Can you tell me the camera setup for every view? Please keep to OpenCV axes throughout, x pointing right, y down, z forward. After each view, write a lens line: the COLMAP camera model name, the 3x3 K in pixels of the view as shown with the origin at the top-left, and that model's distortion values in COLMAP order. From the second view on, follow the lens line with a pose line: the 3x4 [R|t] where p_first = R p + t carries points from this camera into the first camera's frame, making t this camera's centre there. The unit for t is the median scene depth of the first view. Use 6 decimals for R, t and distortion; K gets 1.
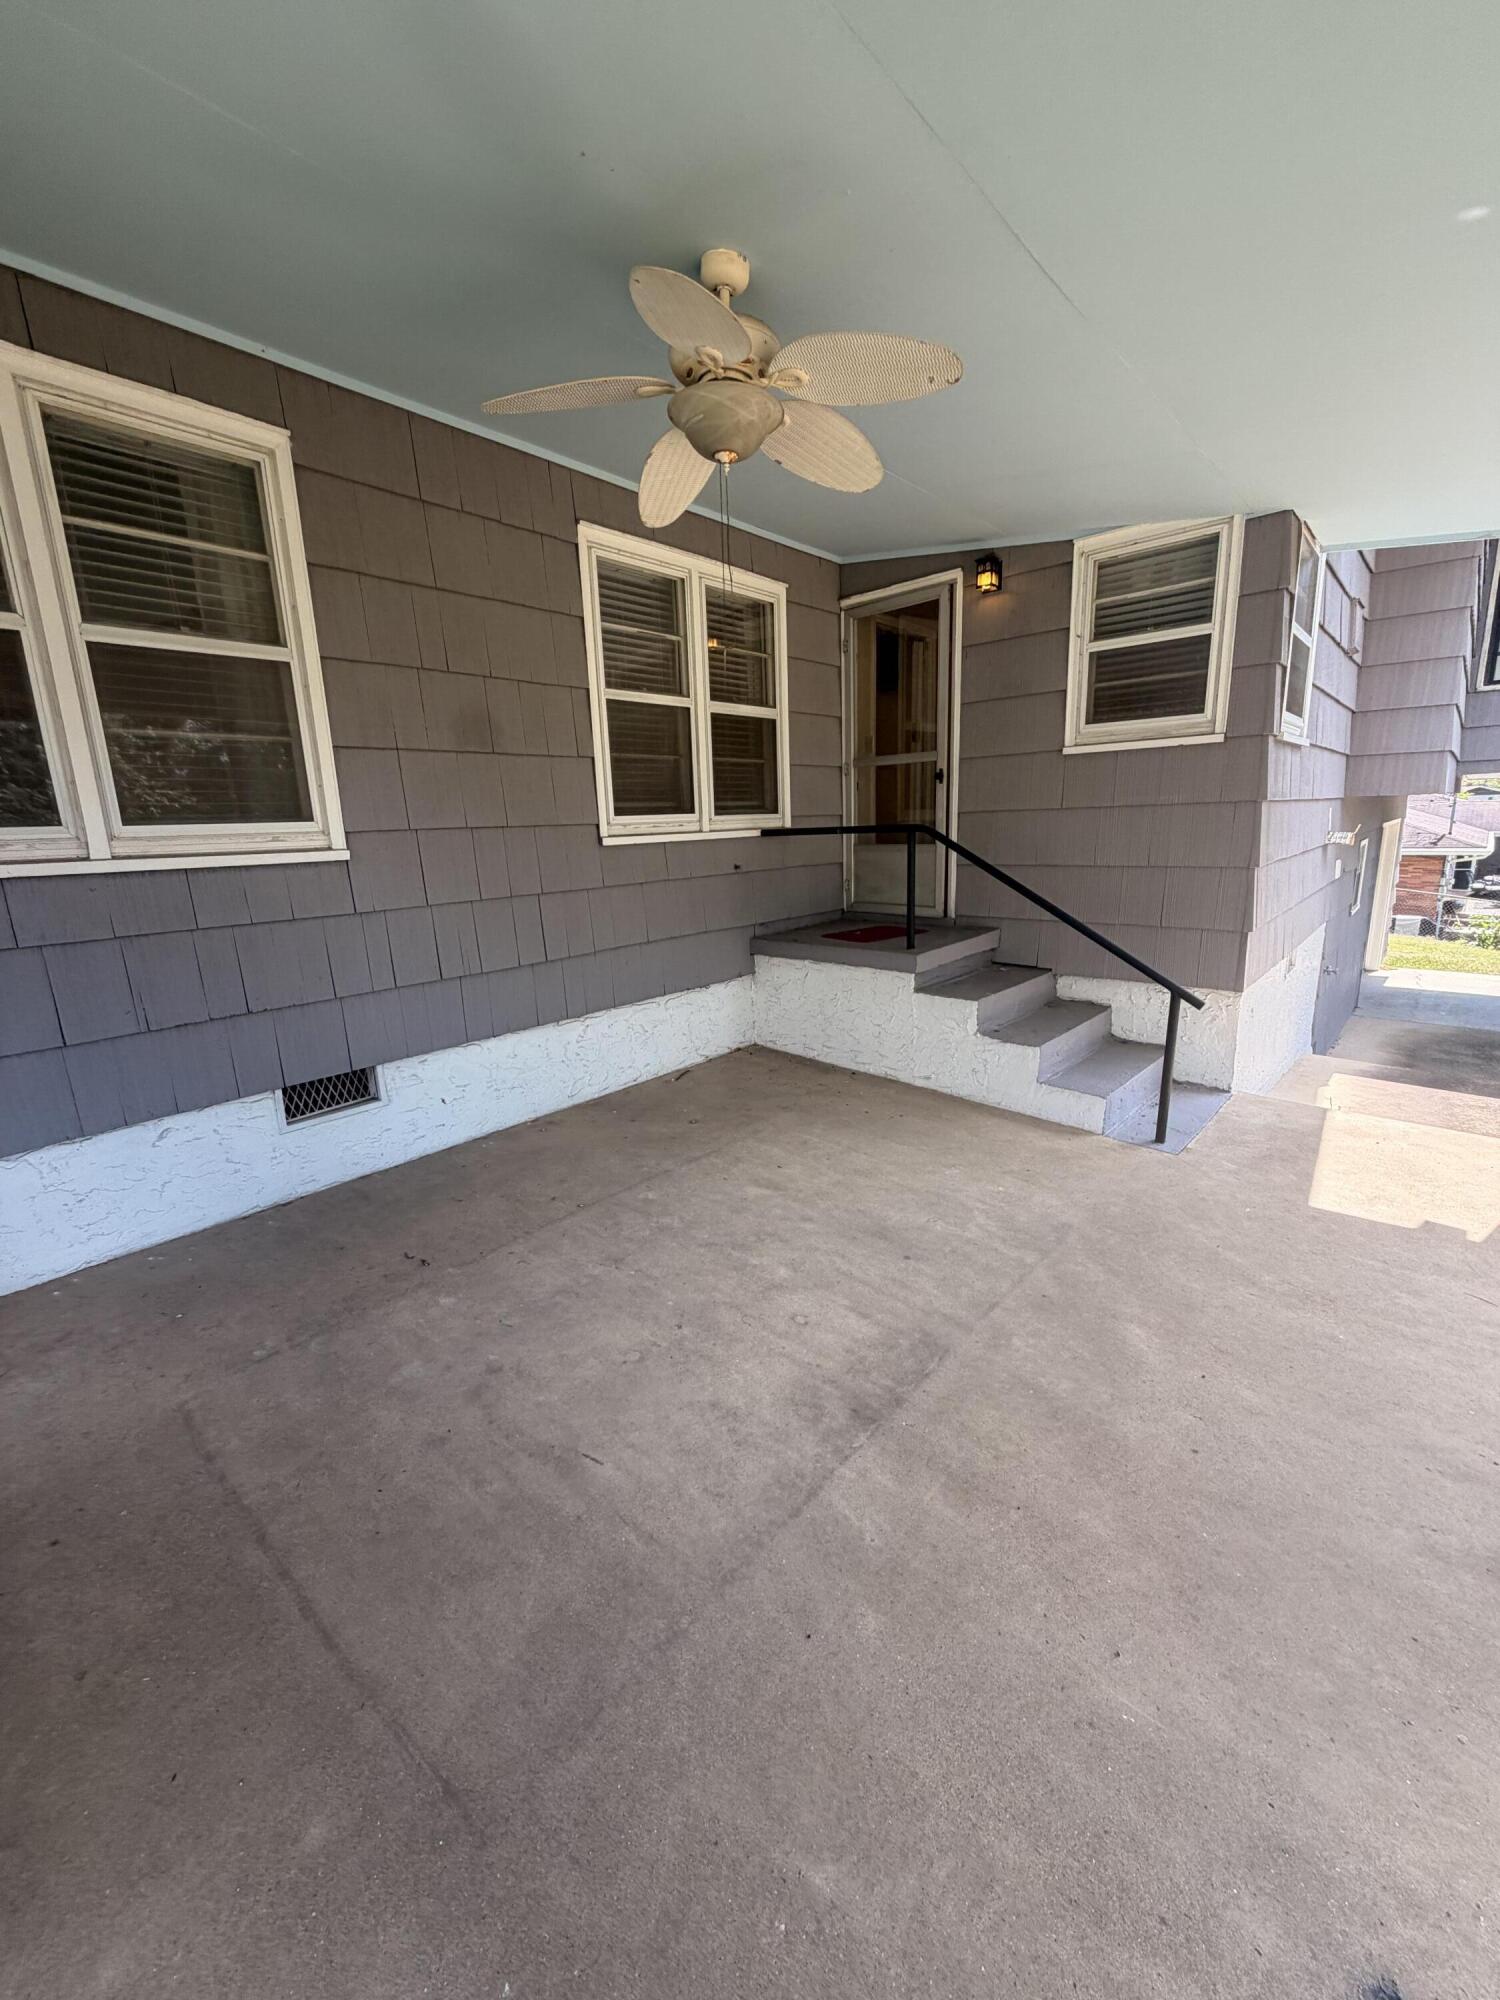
lens RADIAL K [[797.6, 0, 750.9], [0, 797.6, 1007.9], [0, 0, 1]] dist [0.003045, -0.000597]
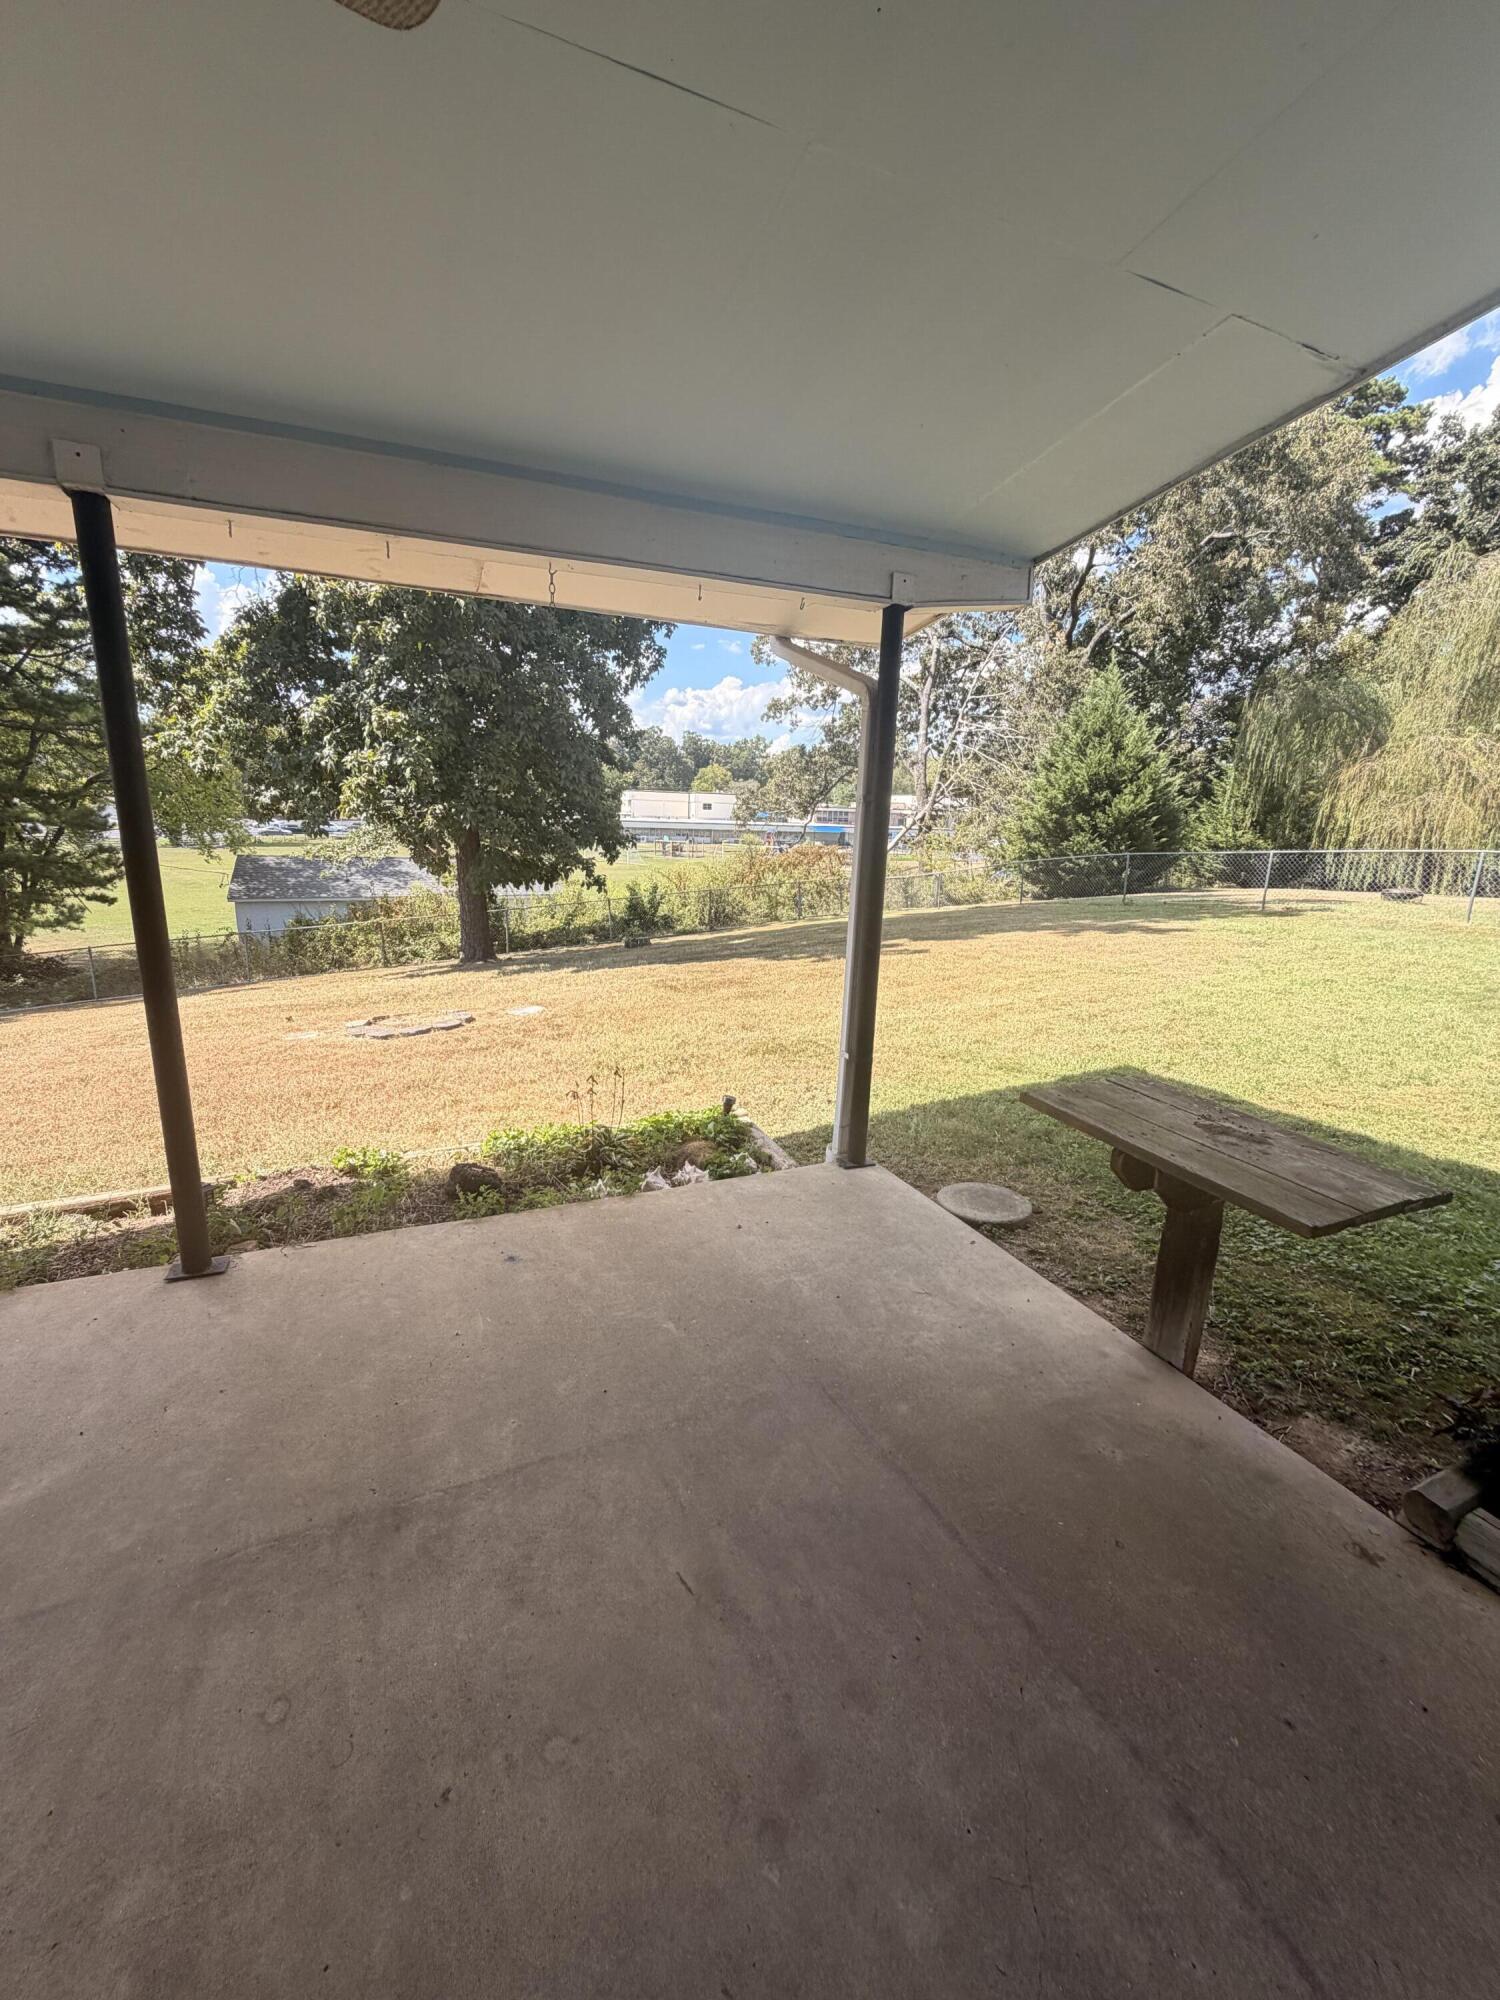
lens RADIAL K [[797.6, 0, 748.4], [0, 797.6, 996.0], [0, 0, 1]] dist [0.003045, -0.000597]
pose [[-0.907840, -0.090687, 0.409393, -0.508970], [0.093293, 0.908178, 0.408056, -0.332217], [-0.408807, 0.408643, -0.816019, 1.290991]]
